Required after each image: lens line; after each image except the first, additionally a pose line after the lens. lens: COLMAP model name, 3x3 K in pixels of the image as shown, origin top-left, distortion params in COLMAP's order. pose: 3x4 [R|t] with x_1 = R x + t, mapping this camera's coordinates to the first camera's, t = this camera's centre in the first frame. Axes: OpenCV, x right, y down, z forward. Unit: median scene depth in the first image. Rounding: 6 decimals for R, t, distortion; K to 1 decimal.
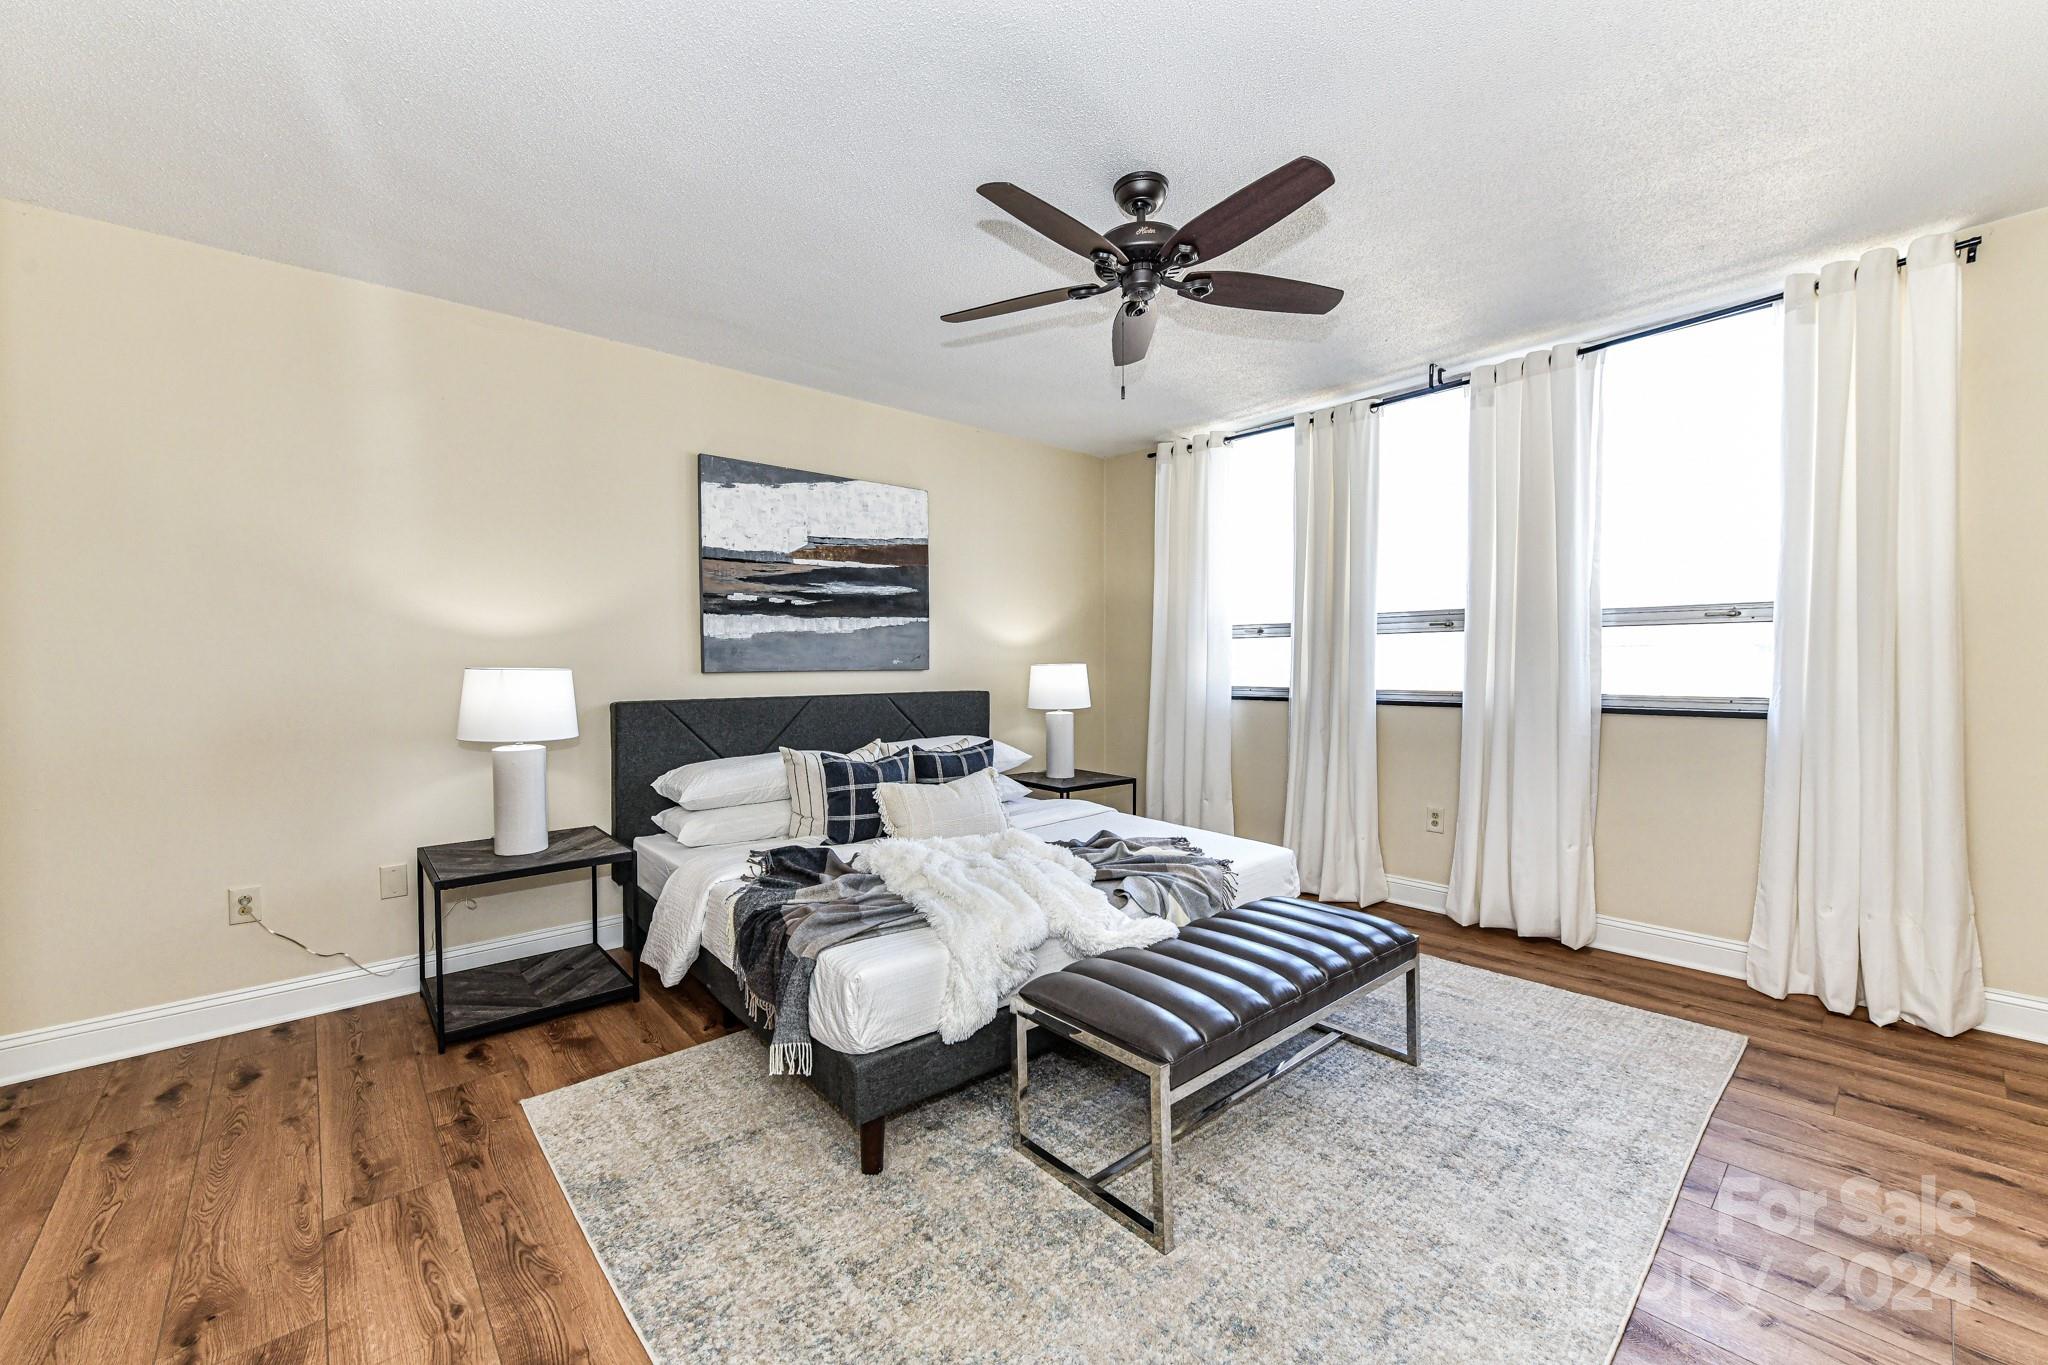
lens RADIAL K [[805.1, 0, 1028.5], [0, 805.1, 684.7], [0, 0, 1]] dist [0.001359, -0.000096]
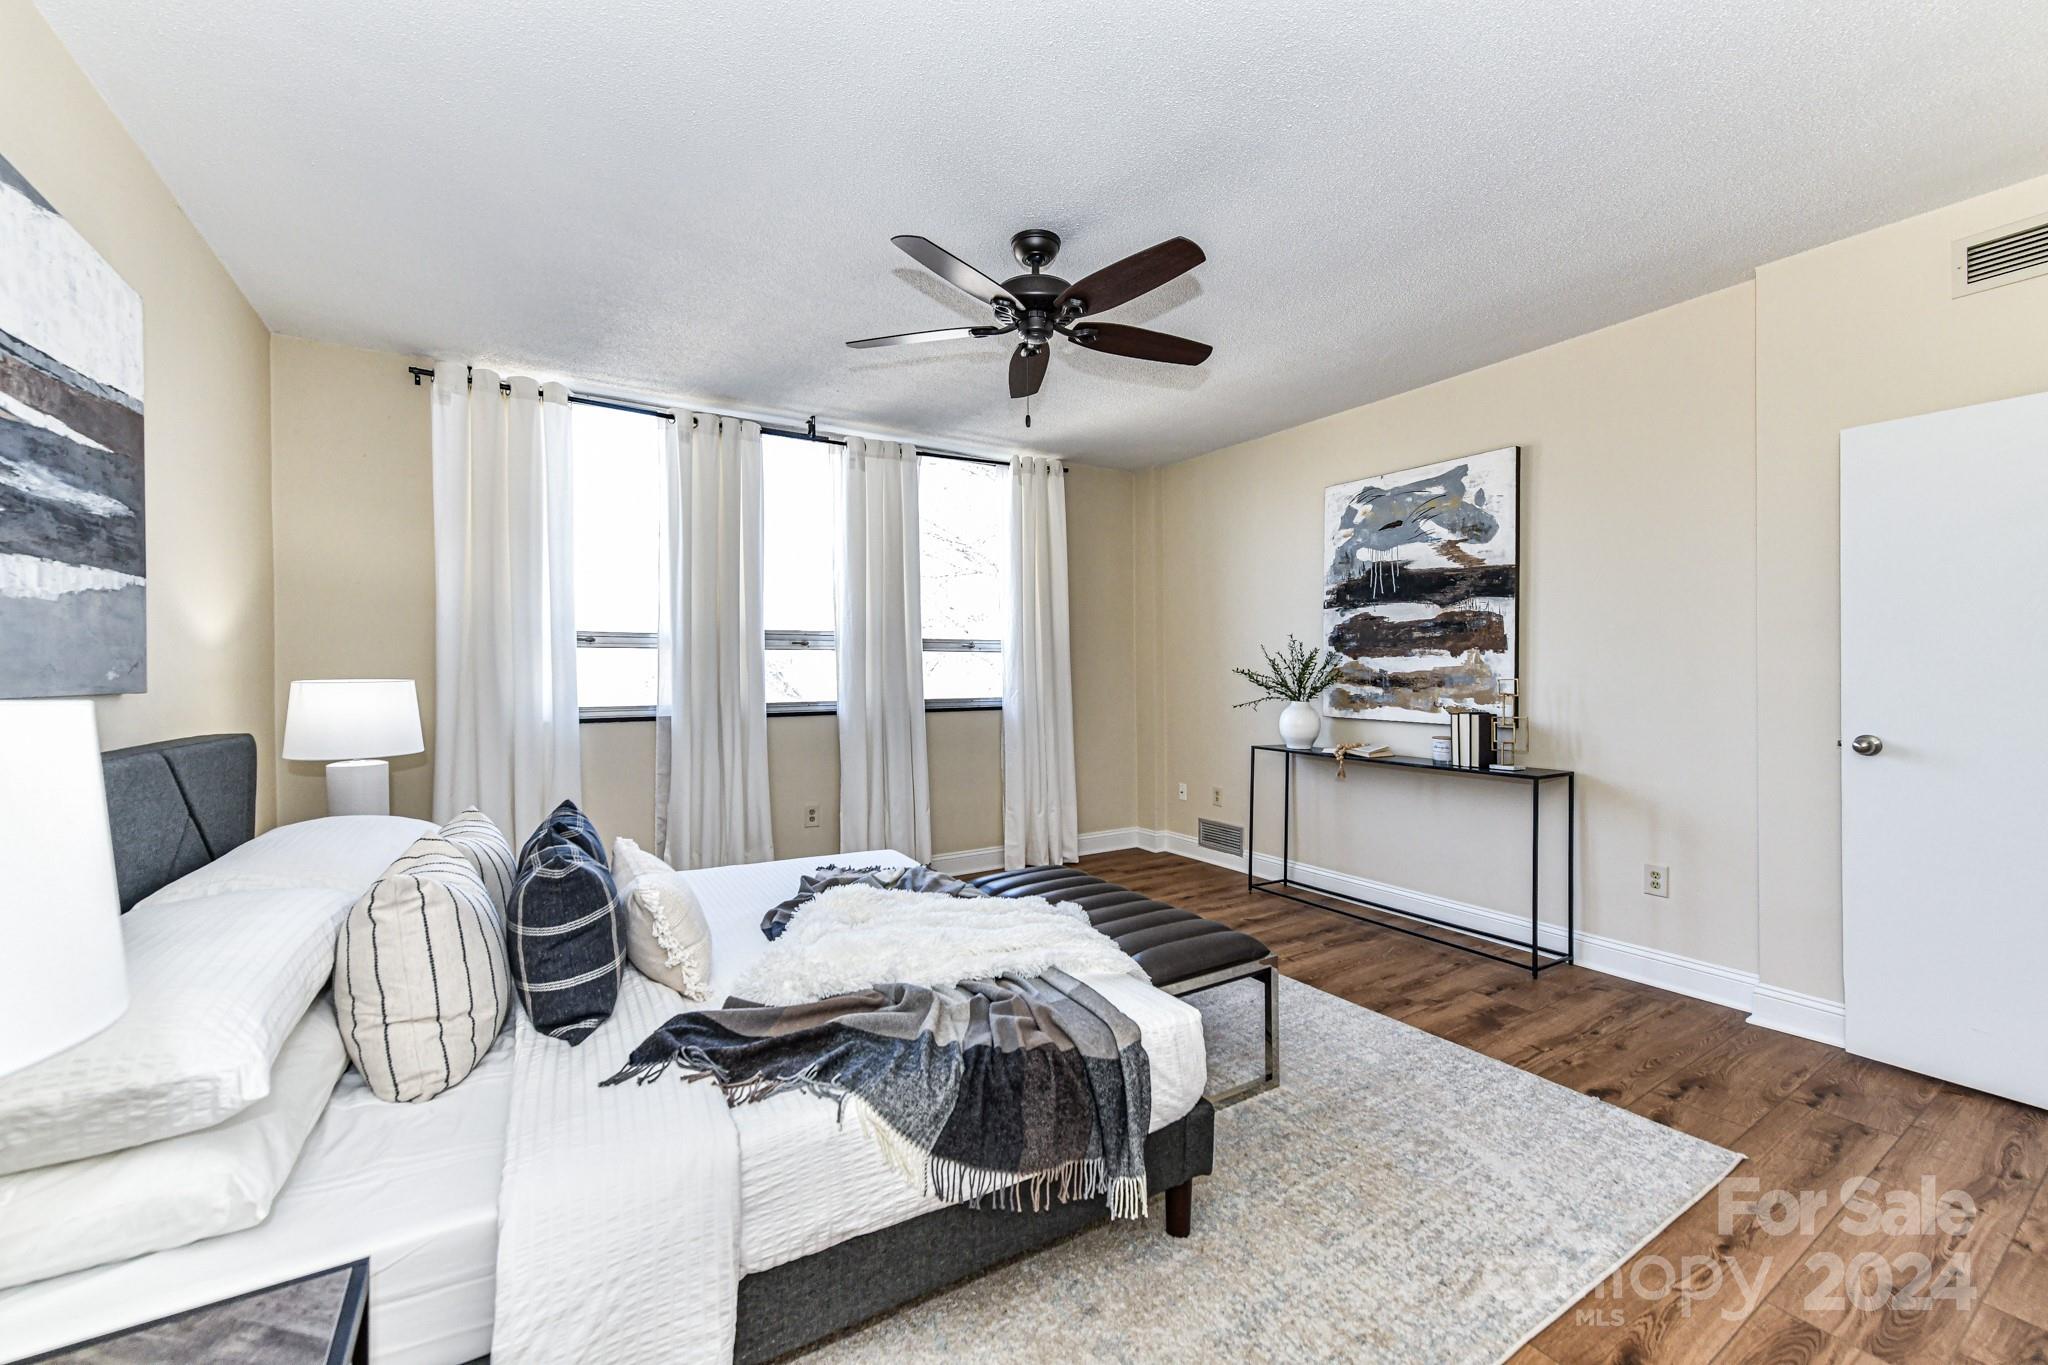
lens RADIAL K [[805.1, 0, 1028.5], [0, 805.1, 684.7], [0, 0, 1]] dist [0.001359, -0.000096]
pose [[0.163565, -0.008851, 0.986493, -0.545408], [0.030141, 0.999538, 0.003971, -0.011723], [-0.986072, 0.029084, 0.163756, 0.493308]]
